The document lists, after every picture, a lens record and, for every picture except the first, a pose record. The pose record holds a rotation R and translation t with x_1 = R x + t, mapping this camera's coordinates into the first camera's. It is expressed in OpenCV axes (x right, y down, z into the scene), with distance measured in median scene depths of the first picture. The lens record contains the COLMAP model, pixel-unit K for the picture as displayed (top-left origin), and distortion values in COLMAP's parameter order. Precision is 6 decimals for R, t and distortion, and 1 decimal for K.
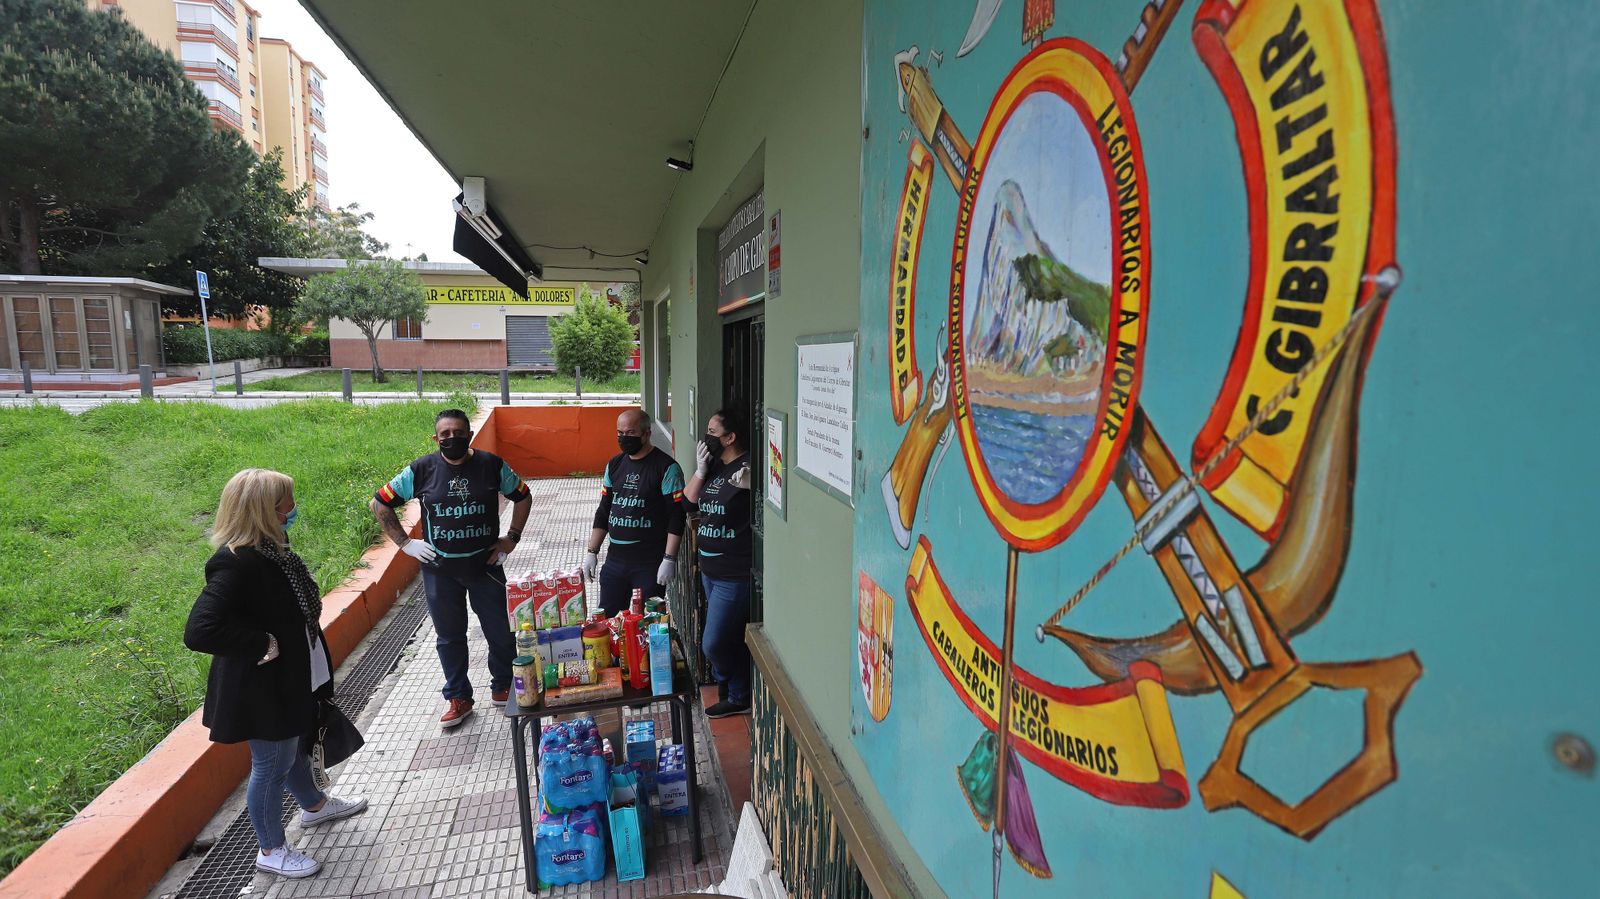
lens RADIAL K [[797.6, 0, 793.5], [0, 797.6, 455.2], [0, 0, 1]] dist [-0.060271, 0.018921]
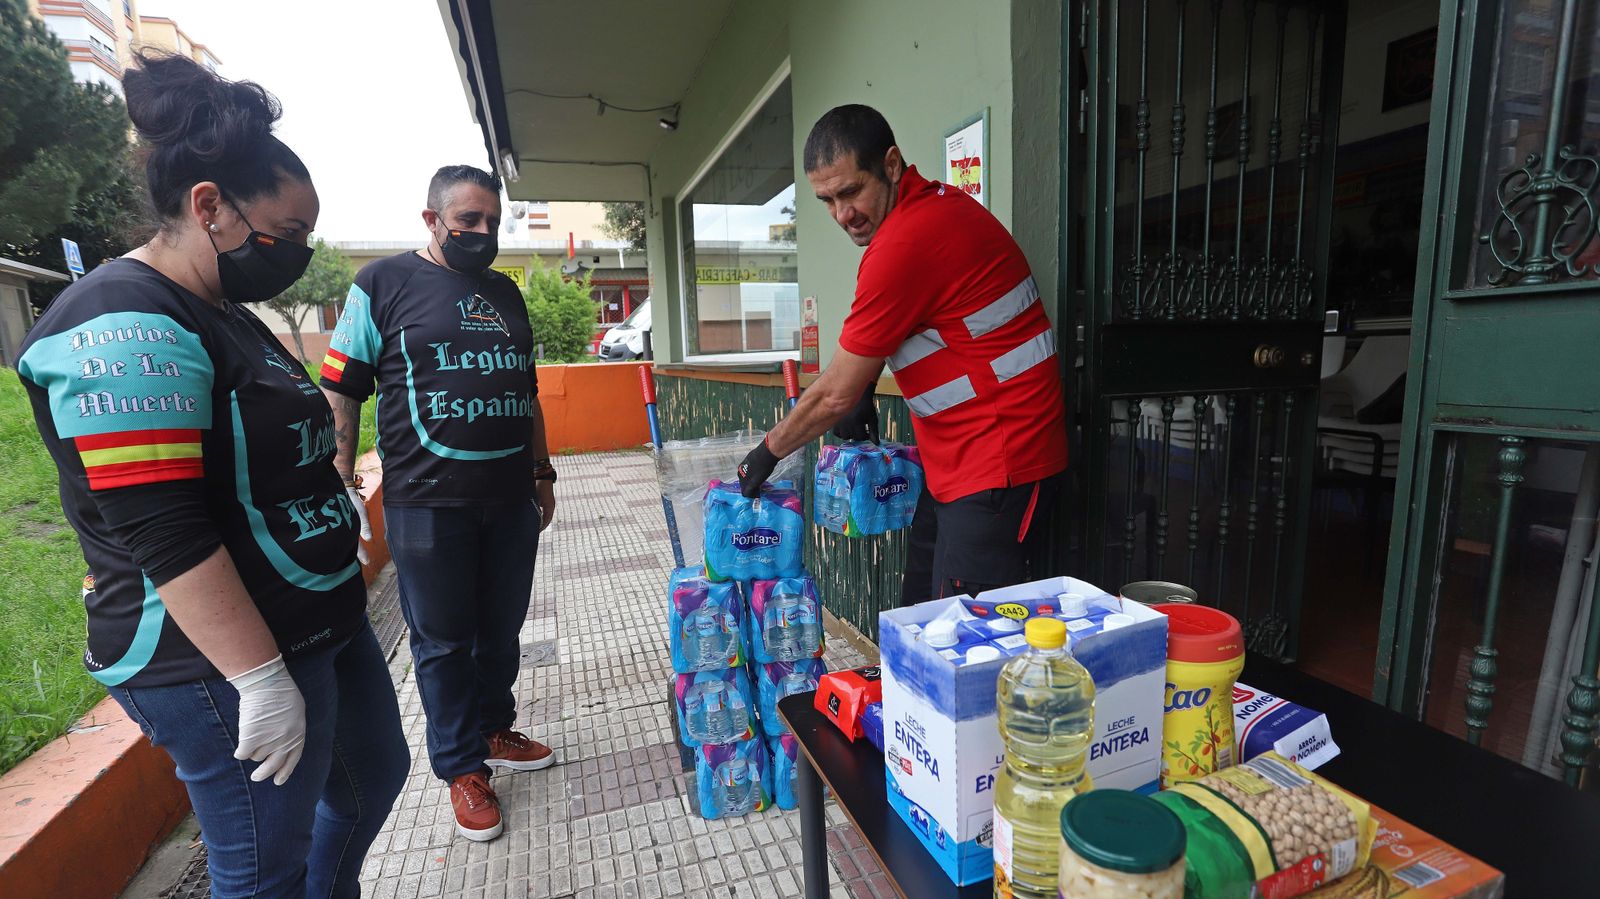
lens RADIAL K [[746.9, 0, 778.1], [0, 746.9, 490.3], [0, 0, 1]] dist [-0.000857, 0.000184]
pose [[0.996943, -0.040164, 0.067016, -0.051486], [0.037123, 0.998250, 0.046021, 0.020395], [-0.068747, -0.043393, 0.996690, 0.103286]]
